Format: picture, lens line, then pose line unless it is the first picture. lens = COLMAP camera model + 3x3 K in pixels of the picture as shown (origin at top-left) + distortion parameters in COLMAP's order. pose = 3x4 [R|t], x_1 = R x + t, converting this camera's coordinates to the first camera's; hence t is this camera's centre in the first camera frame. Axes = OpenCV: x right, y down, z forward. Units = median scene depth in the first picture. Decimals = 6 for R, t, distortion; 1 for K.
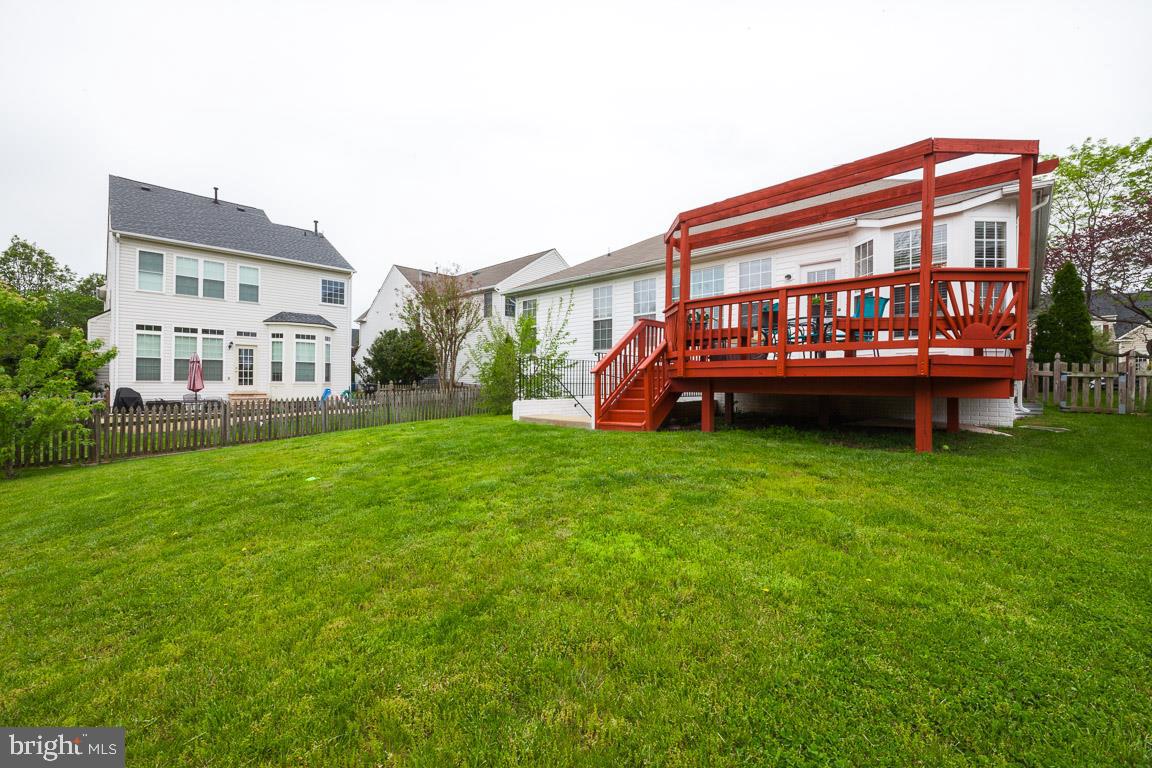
lens RADIAL K [[479.7, 0, 578.4], [0, 479.7, 379.0], [0, 0, 1]] dist [-0.002406, 0.000387]
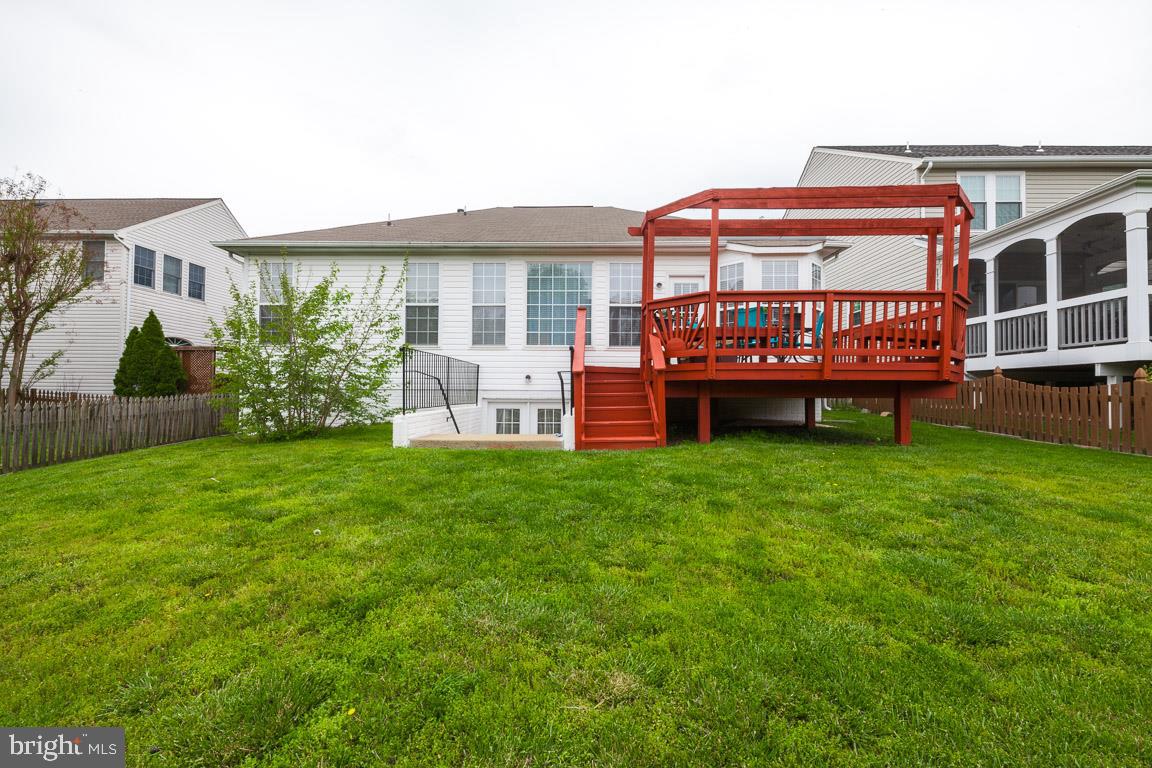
lens RADIAL K [[479.7, 0, 579.9], [0, 479.7, 387.3], [0, 0, 1]] dist [-0.002406, 0.000387]
pose [[0.735515, 0.001303, 0.677508, -0.355143], [-0.002892, 0.999995, 0.001216, 0.005603], [-0.677503, -0.002854, 0.735515, 0.342164]]
